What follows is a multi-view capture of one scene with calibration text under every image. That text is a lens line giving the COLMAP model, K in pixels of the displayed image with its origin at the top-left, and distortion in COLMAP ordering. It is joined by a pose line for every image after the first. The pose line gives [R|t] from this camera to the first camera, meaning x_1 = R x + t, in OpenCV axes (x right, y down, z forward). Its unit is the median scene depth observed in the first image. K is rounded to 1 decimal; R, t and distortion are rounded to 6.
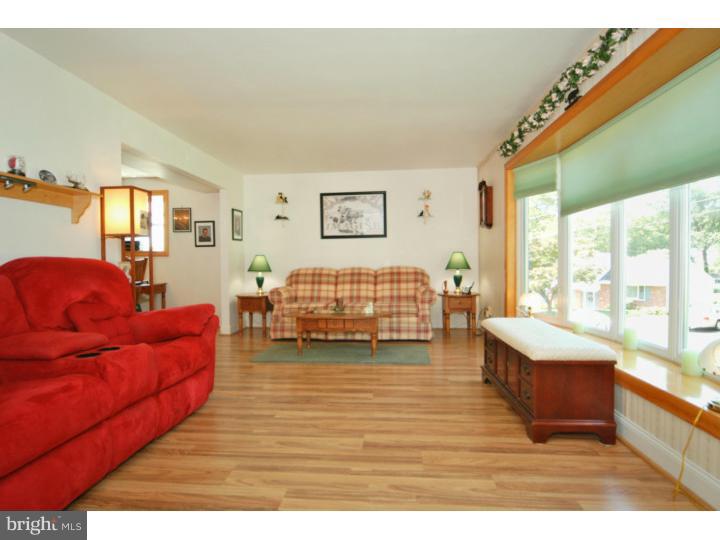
lens RADIAL K [[385.6, 0, 363.8], [0, 385.6, 272.4], [0, 0, 1]] dist [-0.001314, -0.000205]
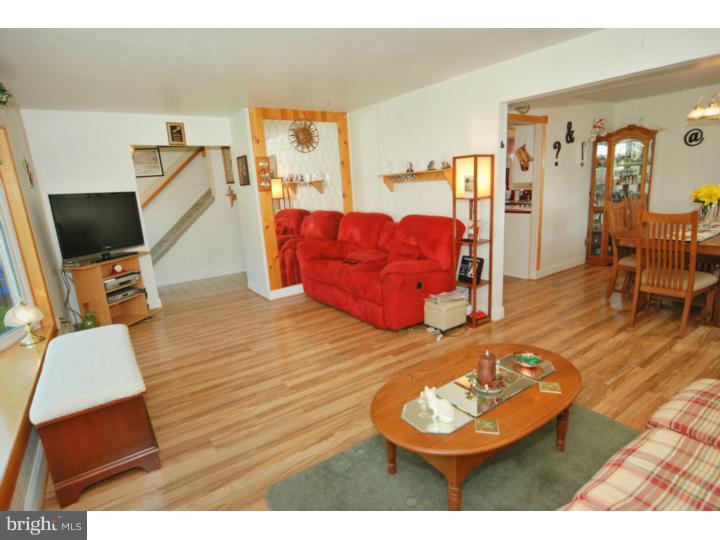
lens RADIAL K [[385.6, 0, 363.8], [0, 385.6, 272.4], [0, 0, 1]] dist [-0.001314, -0.000205]
pose [[-0.769708, 0.197381, -0.607116, 0.458862], [0.054000, 0.967724, 0.246157, -0.213968], [0.636108, 0.156685, -0.755524, 2.026682]]
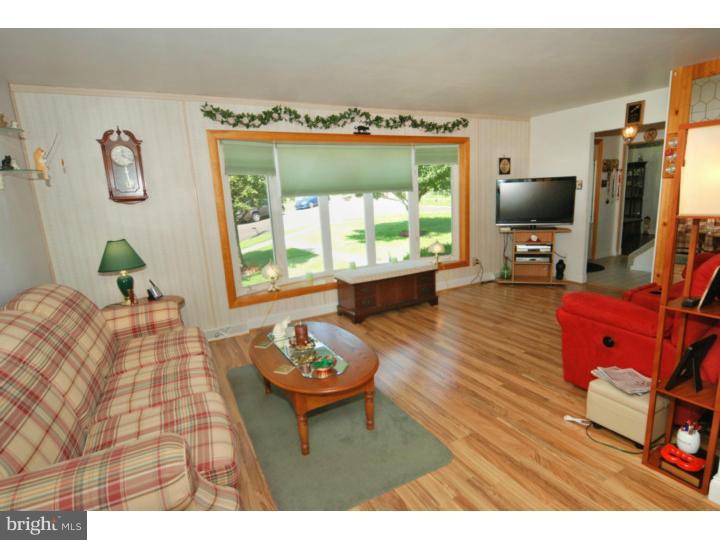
lens RADIAL K [[385.6, 0, 363.8], [0, 385.6, 272.4], [0, 0, 1]] dist [-0.001314, -0.000205]
pose [[-0.564431, -0.131639, 0.814916, -0.920637], [0.070100, 0.975993, 0.206213, -0.194617], [-0.822498, 0.173519, -0.541653, 2.030235]]
